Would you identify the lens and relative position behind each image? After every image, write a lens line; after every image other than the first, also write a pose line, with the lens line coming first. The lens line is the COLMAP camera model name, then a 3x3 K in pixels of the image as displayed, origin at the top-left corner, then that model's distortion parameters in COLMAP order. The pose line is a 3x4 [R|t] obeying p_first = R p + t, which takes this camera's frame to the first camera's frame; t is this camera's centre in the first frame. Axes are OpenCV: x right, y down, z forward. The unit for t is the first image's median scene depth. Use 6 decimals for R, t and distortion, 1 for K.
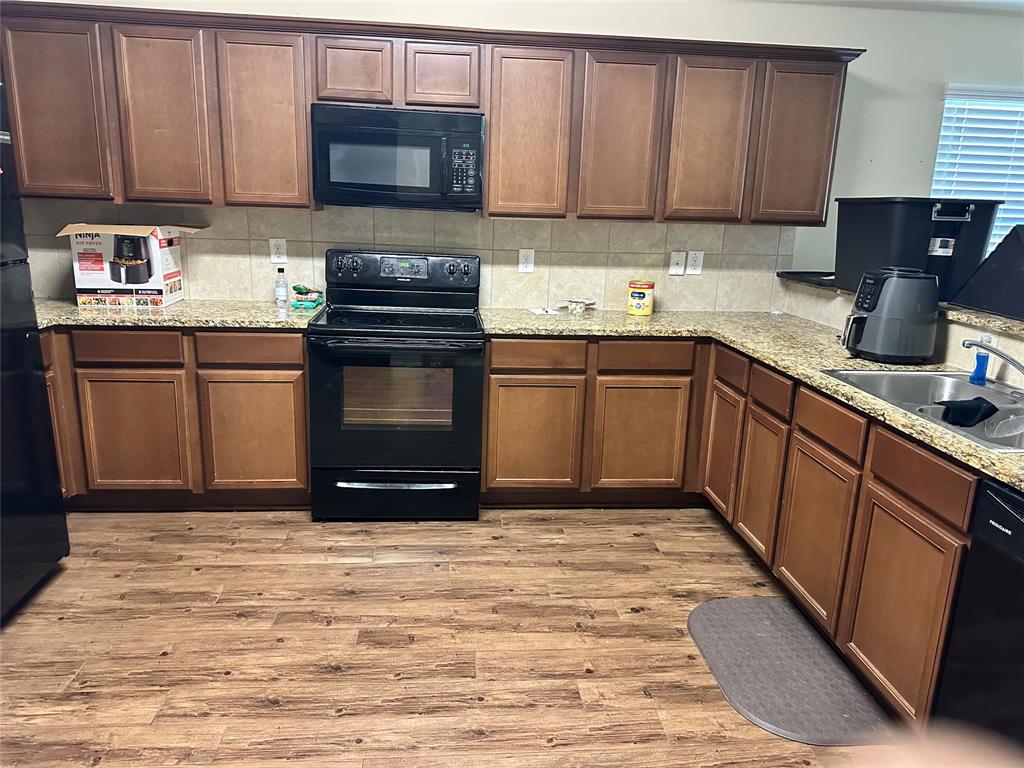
lens RADIAL K [[727.2, 0, 511.9], [0, 727.2, 384.0], [0, 0, 1]] dist [0.074981, -0.012126]
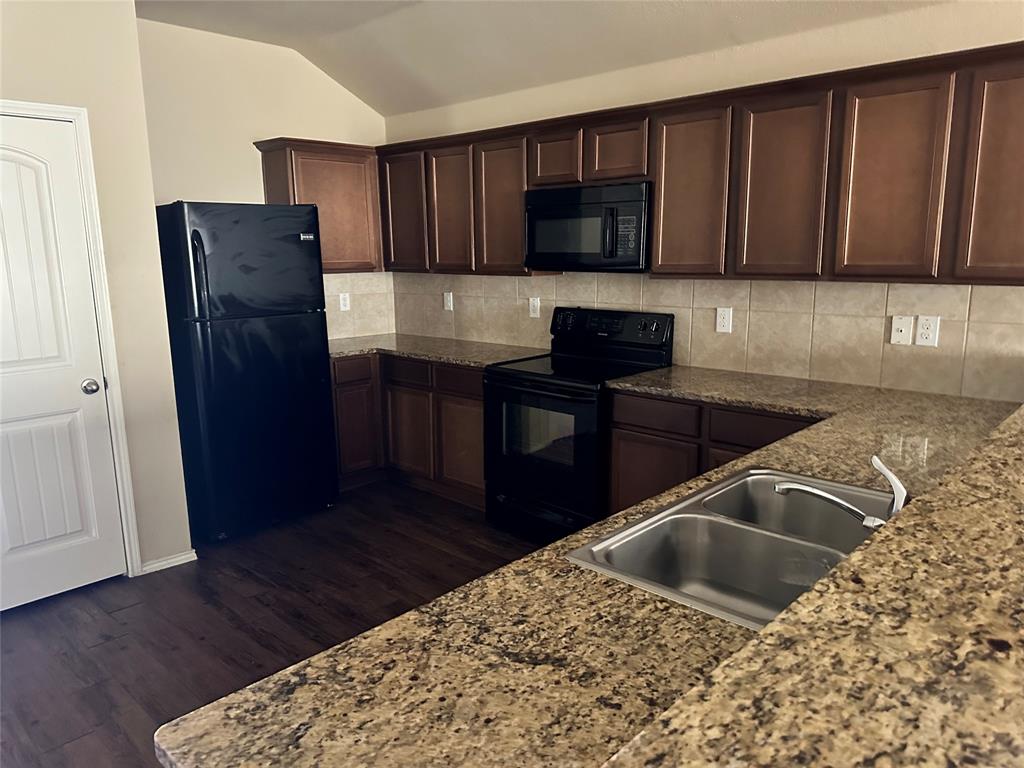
lens RADIAL K [[727.2, 0, 515.0], [0, 727.2, 383.0], [0, 0, 1]] dist [0.074981, -0.012126]
pose [[0.671535, 0.098153, -0.734443, 0.634453], [-0.147700, 0.989028, -0.002872, -0.051082], [0.726103, 0.110406, 0.678664, 0.180374]]
